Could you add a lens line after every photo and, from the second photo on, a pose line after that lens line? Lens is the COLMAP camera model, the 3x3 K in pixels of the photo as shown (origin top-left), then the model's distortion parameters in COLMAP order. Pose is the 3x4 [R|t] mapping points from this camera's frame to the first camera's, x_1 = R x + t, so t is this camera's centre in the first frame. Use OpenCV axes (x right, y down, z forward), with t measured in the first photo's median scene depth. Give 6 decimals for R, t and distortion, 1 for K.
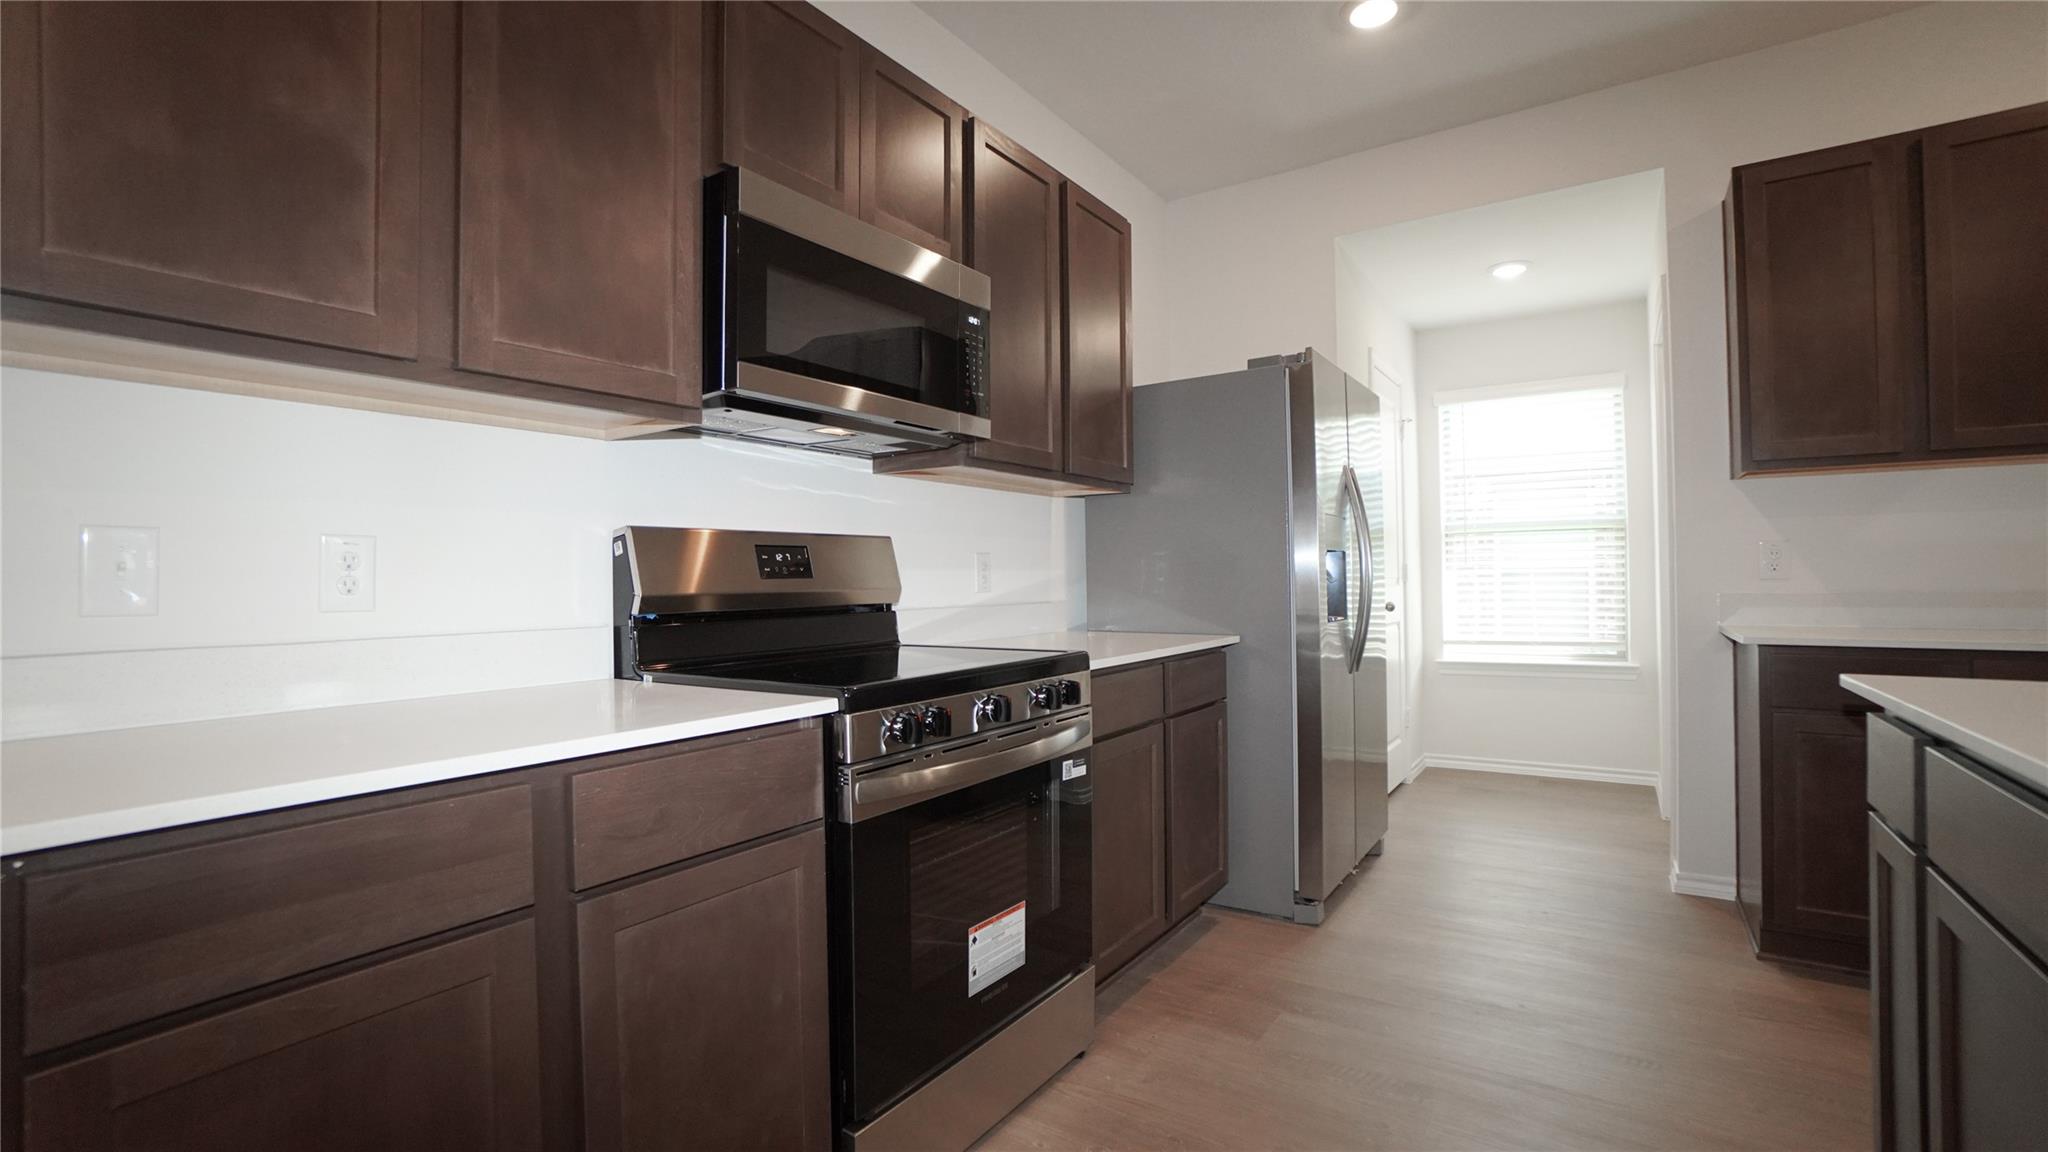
lens RADIAL K [[894.7, 0, 1016.3], [0, 894.7, 568.2], [0, 0, 1]] dist [-0.034053, 0.004952]
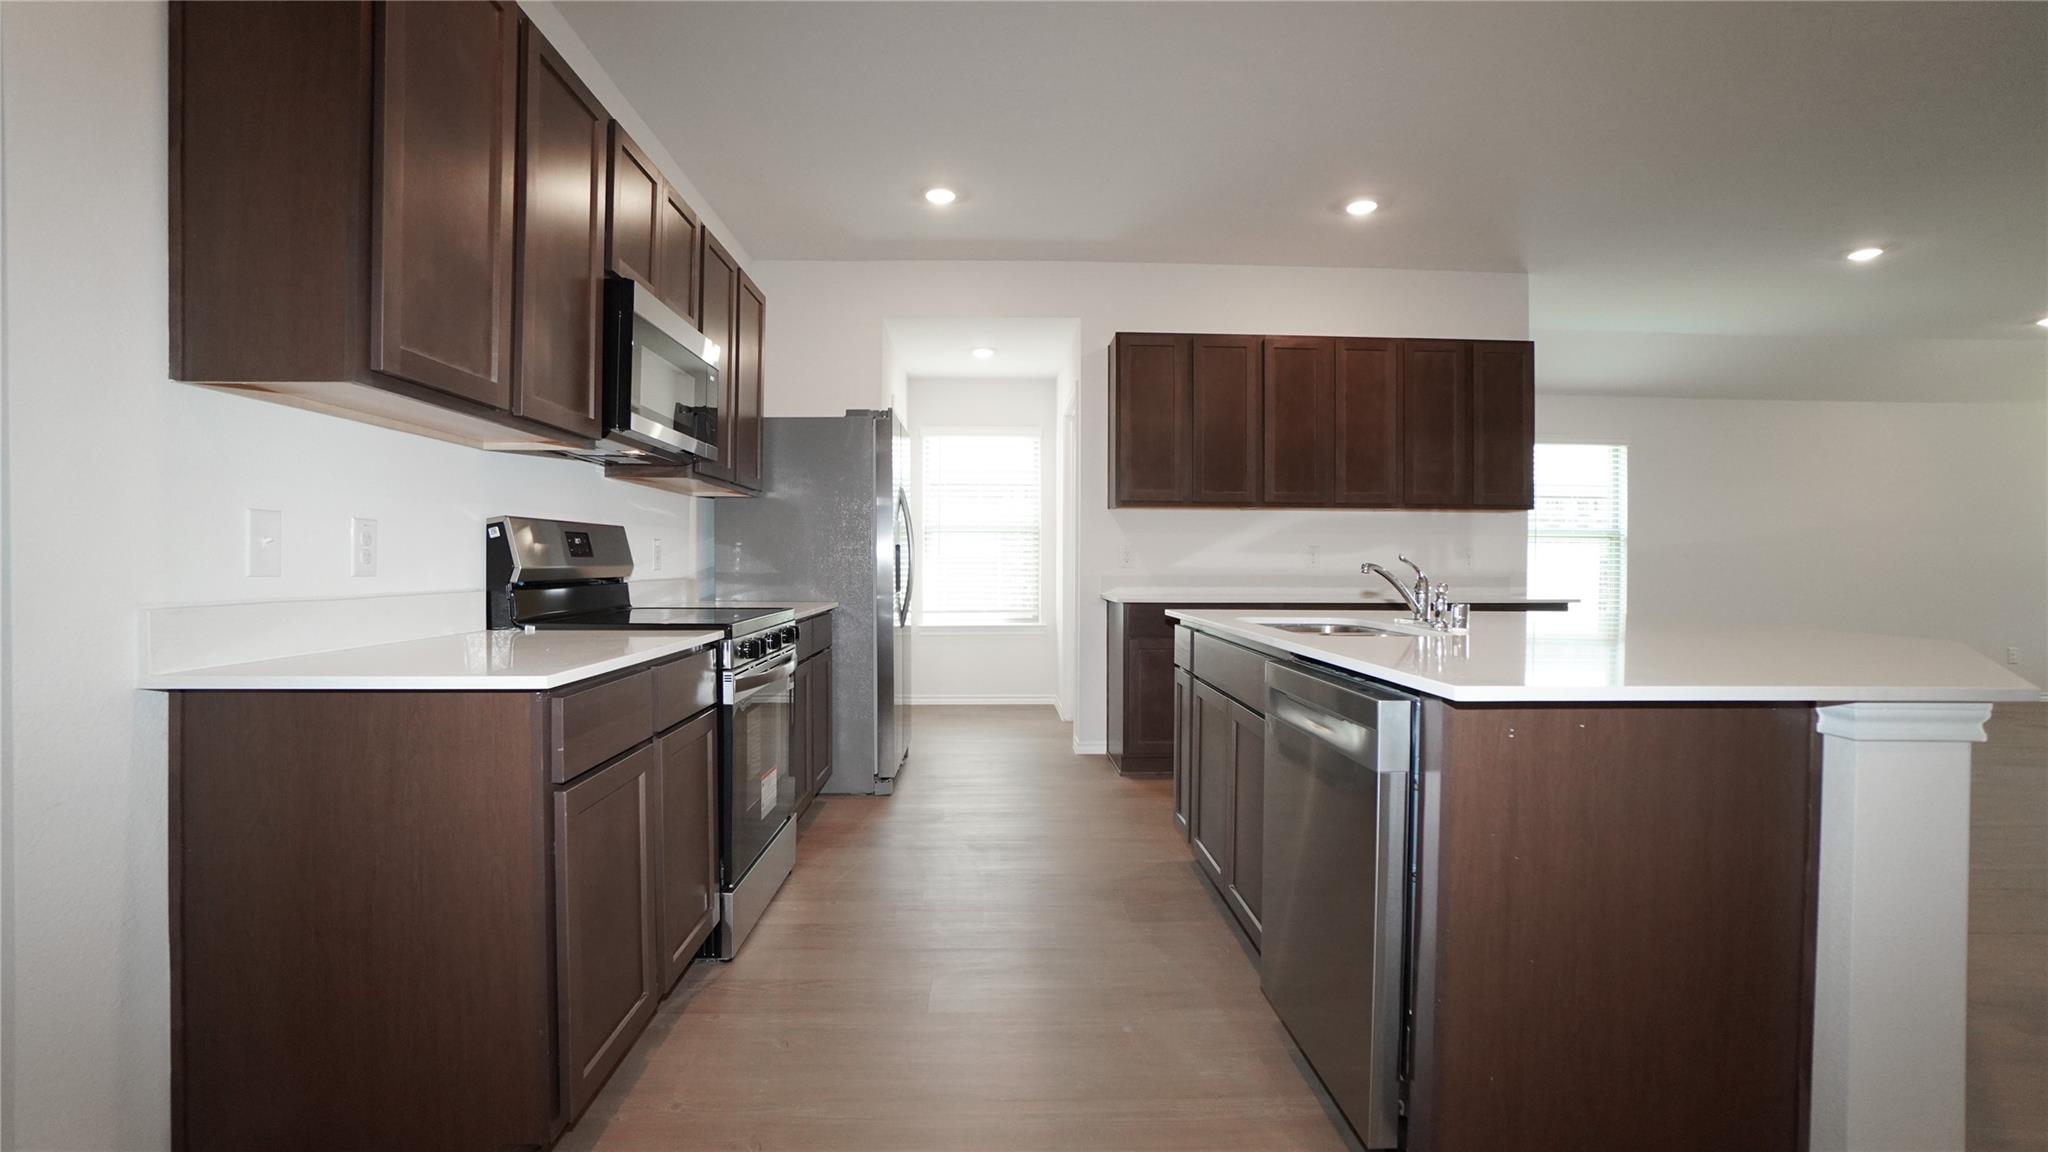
lens RADIAL K [[894.7, 0, 1031.6], [0, 894.7, 571.7], [0, 0, 1]] dist [-0.034053, 0.004952]
pose [[0.799650, 0.004584, 0.600449, -0.309618], [-0.015996, 0.999779, 0.013670, 0.000270], [-0.600253, -0.020536, 0.799546, -0.275045]]
